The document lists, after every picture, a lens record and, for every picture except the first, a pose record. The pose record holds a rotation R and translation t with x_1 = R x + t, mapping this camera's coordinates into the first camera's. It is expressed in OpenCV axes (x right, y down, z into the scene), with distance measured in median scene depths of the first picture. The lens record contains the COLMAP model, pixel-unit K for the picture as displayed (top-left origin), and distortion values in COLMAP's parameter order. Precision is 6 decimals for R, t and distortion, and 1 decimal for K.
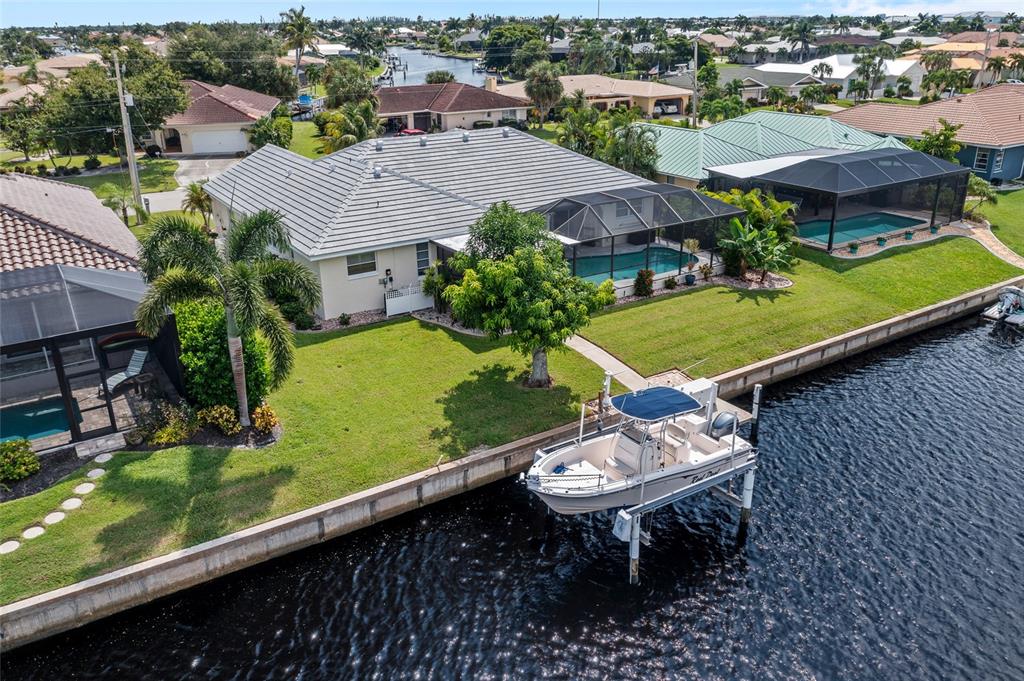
lens RADIAL K [[803.7, 0, 512.4], [0, 803.7, 346.6], [0, 0, 1]] dist [-0.016936, 0.008851]
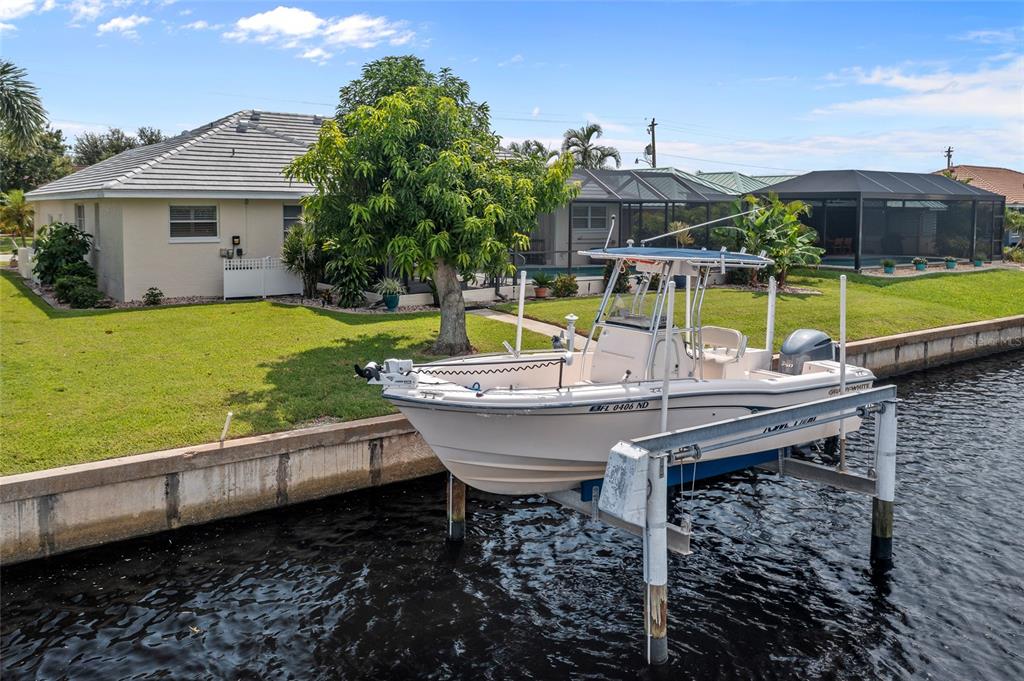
lens RADIAL K [[744.8, 0, 515.9], [0, 744.8, 338.8], [0, 0, 1]] dist [-0.012547, 0.002225]
pose [[0.998227, 0.016043, 0.057314, 0.052676], [0.002887, 0.948800, -0.315863, 0.221284], [-0.059447, 0.315469, 0.947072, 0.529149]]
